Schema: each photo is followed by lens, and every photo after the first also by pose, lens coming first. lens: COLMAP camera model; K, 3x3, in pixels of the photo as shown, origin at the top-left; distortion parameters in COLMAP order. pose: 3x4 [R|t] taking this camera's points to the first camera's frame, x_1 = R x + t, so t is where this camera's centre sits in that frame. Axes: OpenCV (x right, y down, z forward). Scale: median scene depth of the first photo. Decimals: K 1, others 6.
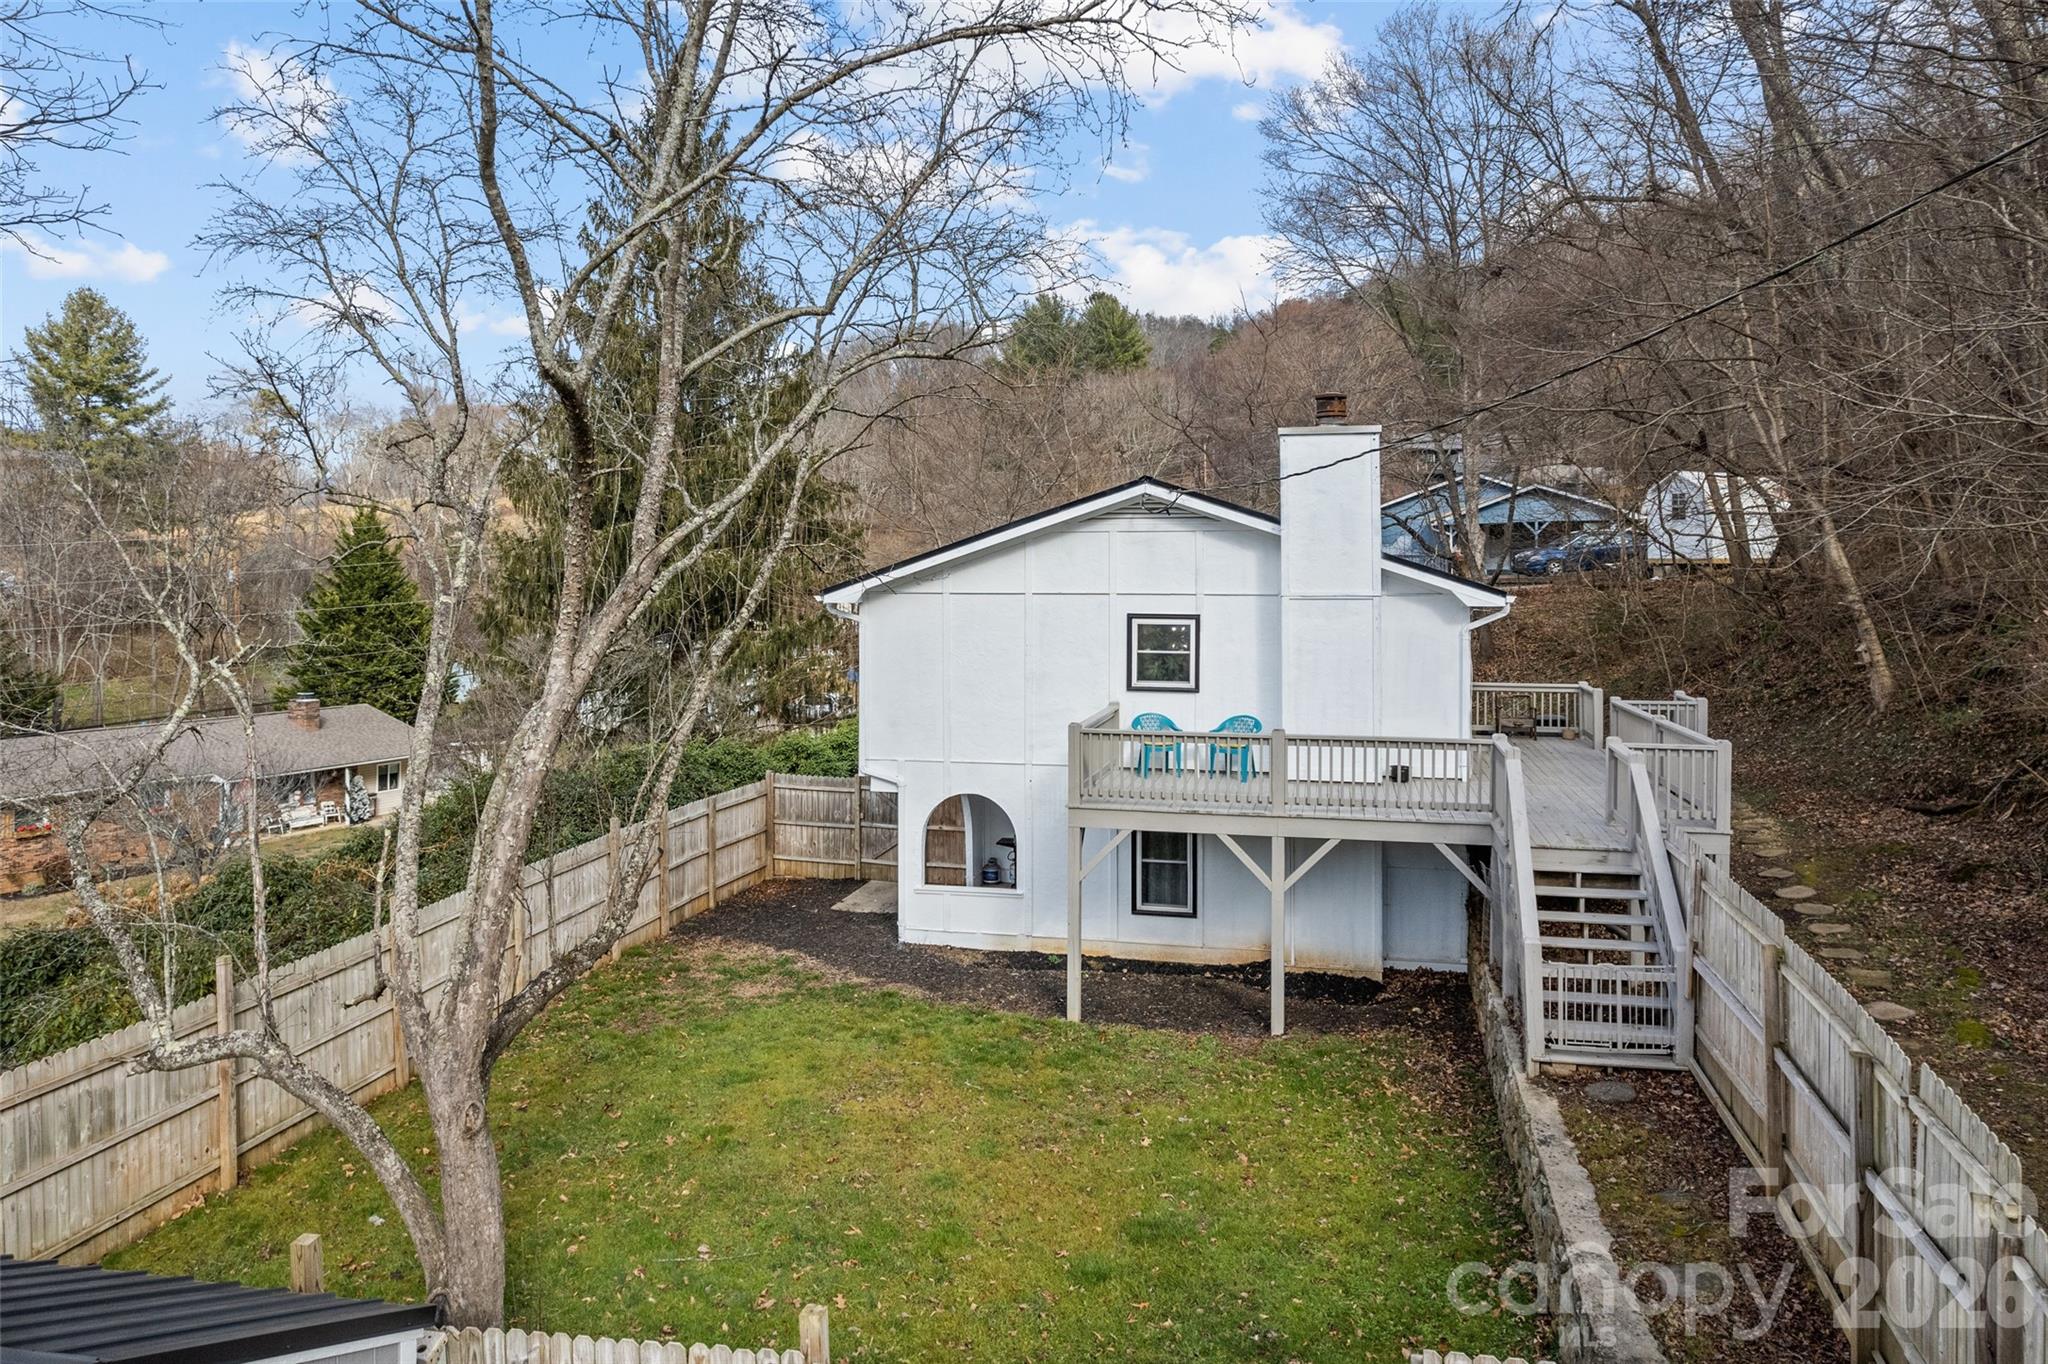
lens RADIAL K [[1338.0, 0, 1053.8], [0, 1338.0, 573.8], [0, 0, 1]] dist [0.007237, 0.007243]
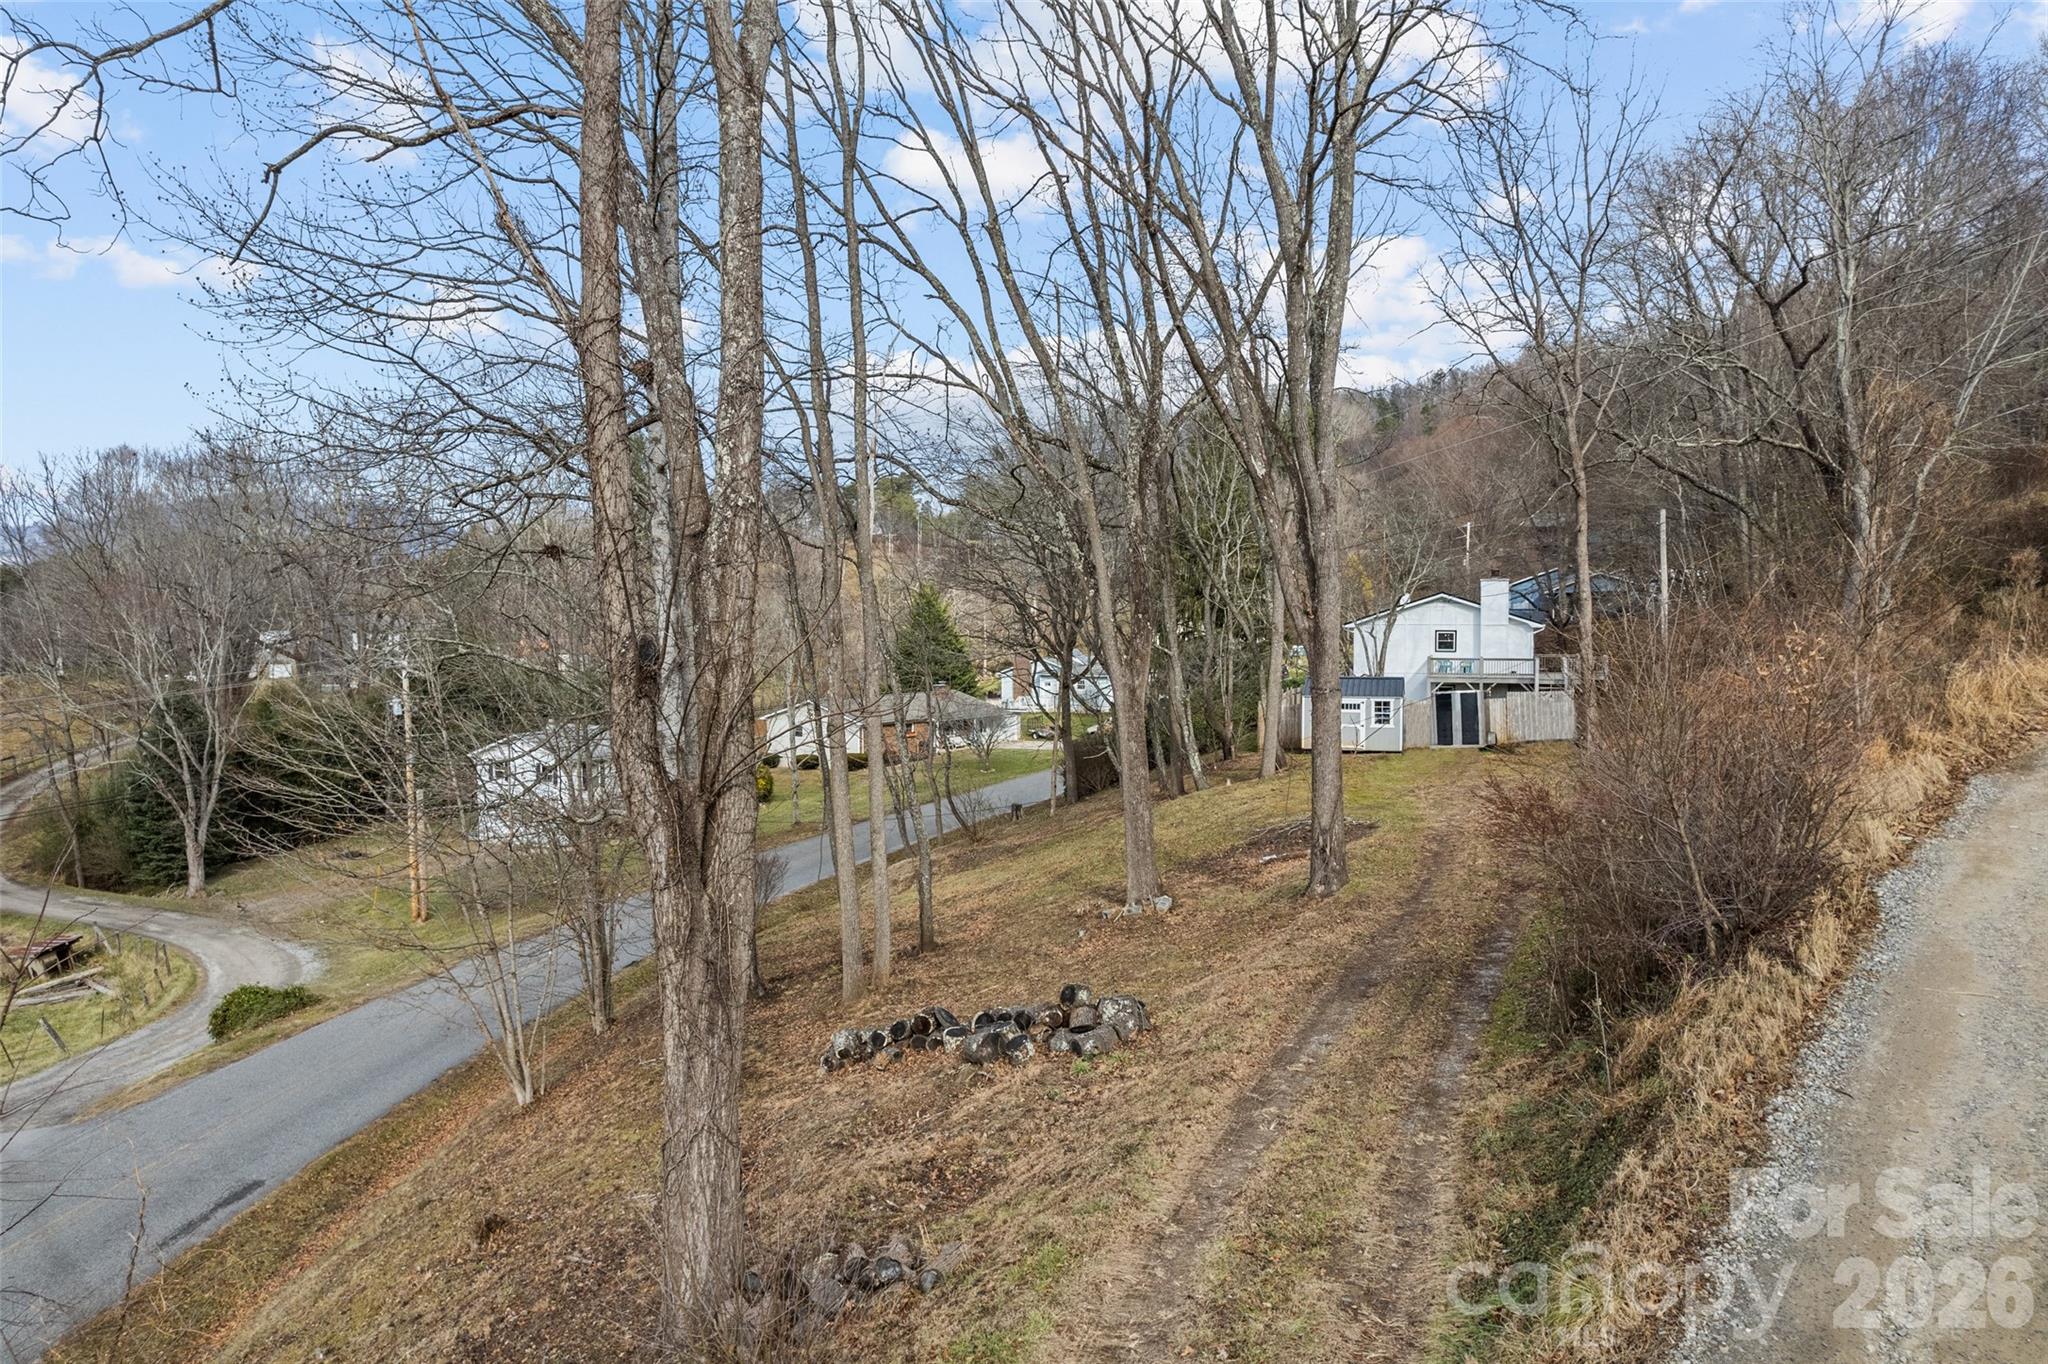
lens RADIAL K [[1338.0, 0, 1029.6], [0, 1338.0, 682.7], [0, 0, 1]] dist [0.007237, 0.007243]
pose [[0.993142, 0.003413, -0.116864, -0.610461], [0.002074, 0.998902, 0.046801, 0.000323], [0.116895, -0.046722, 0.992045, -2.714968]]
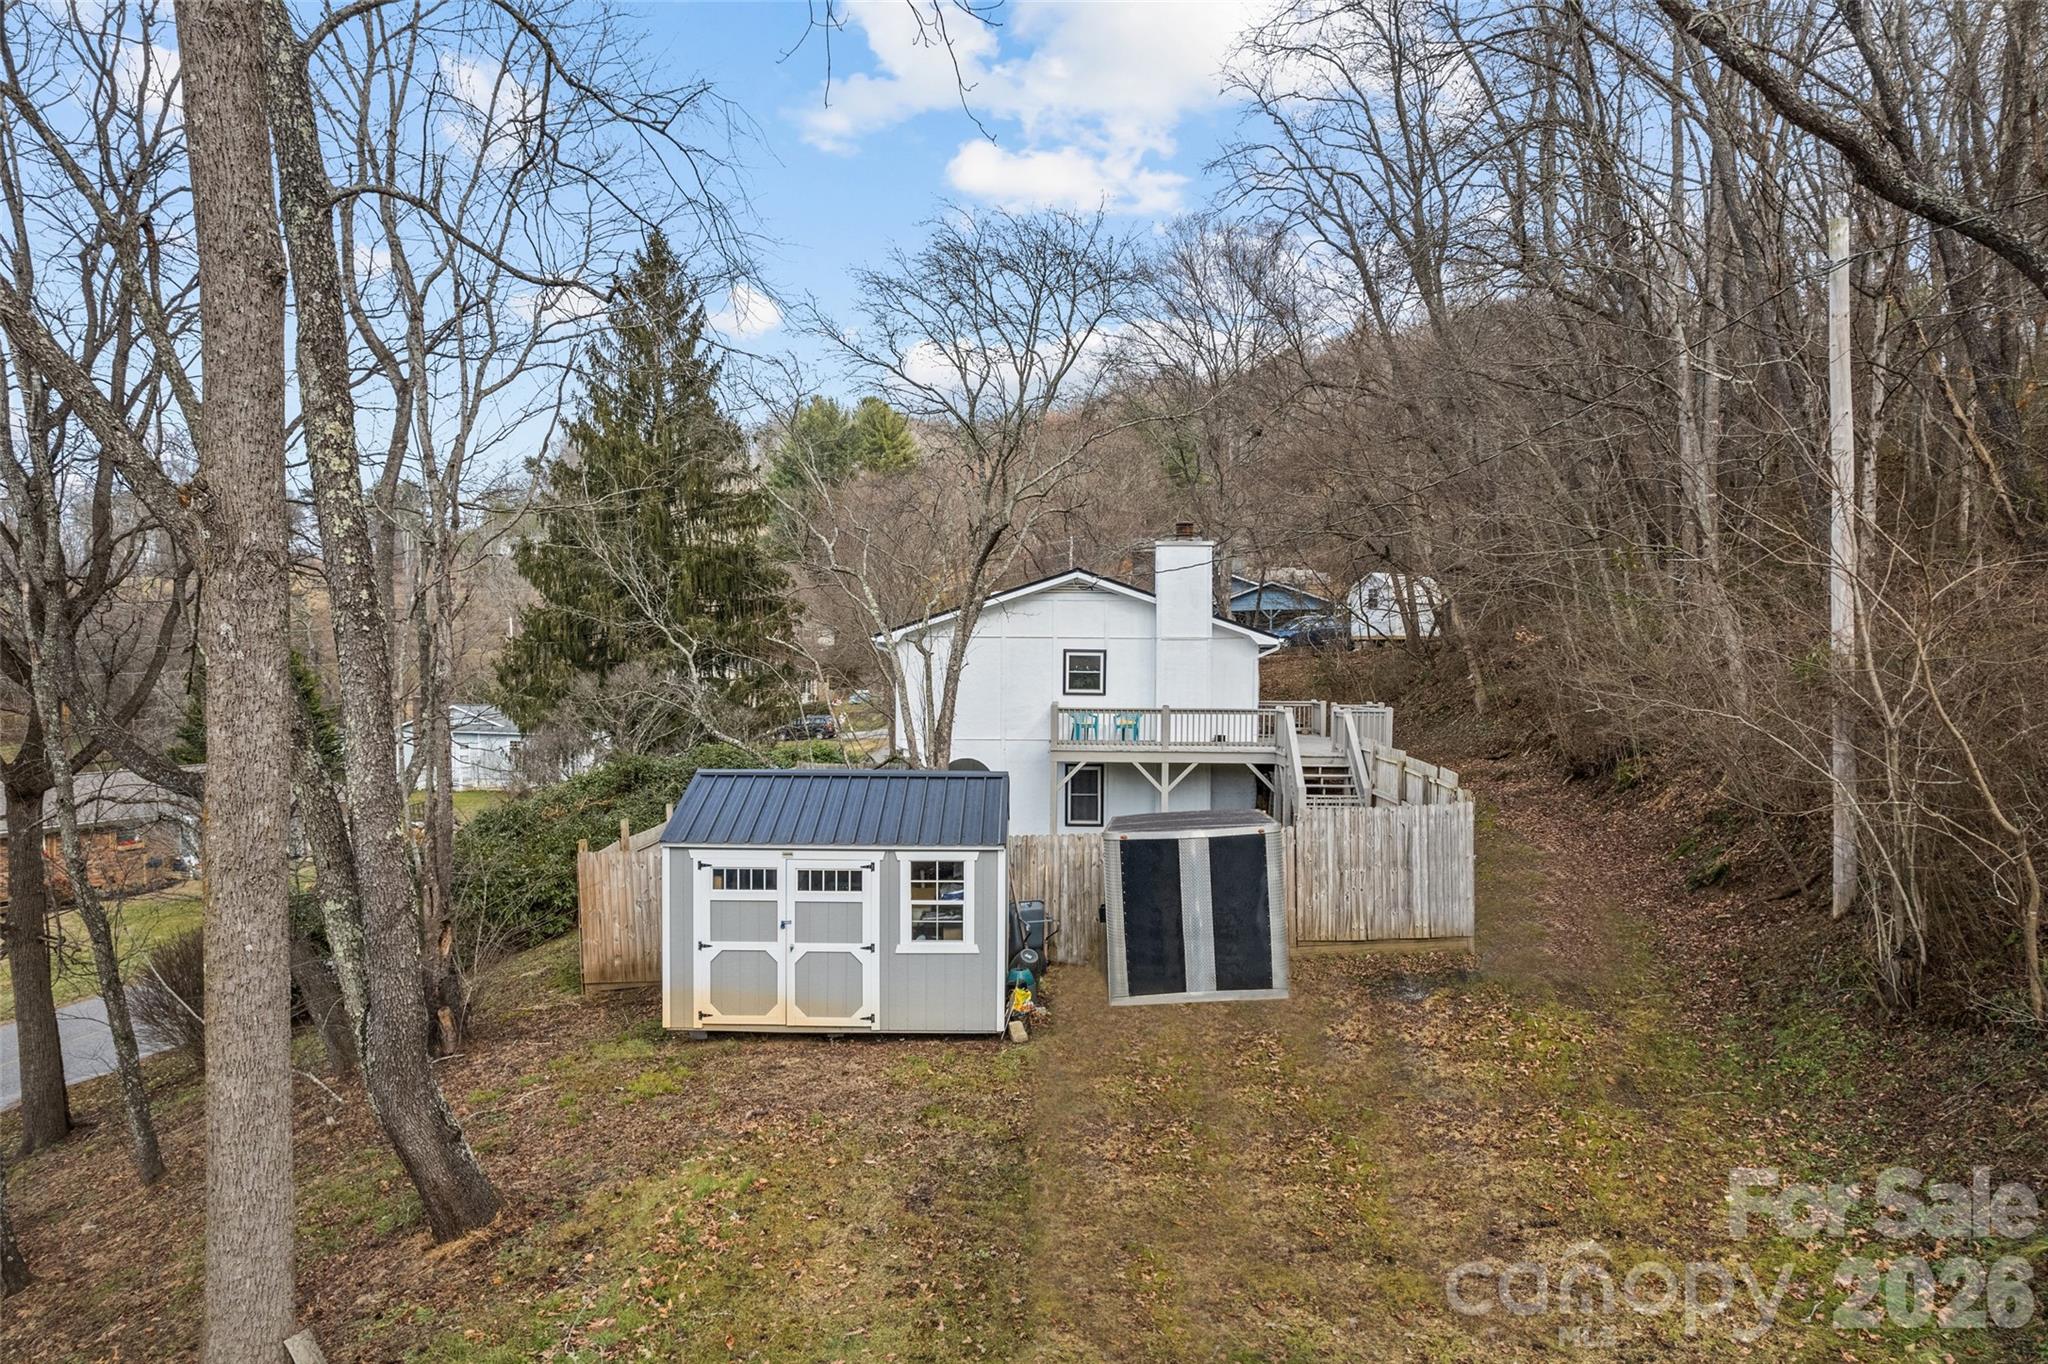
lens RADIAL K [[1338.0, 0, 1023.2], [0, 1338.0, 685.0], [0, 0, 1]] dist [0.007237, 0.007243]
pose [[0.984110, 0.004154, 0.177510, -0.298122], [-0.006414, 0.999906, 0.012159, 0.055392], [-0.177442, -0.013104, 0.984044, -0.661213]]
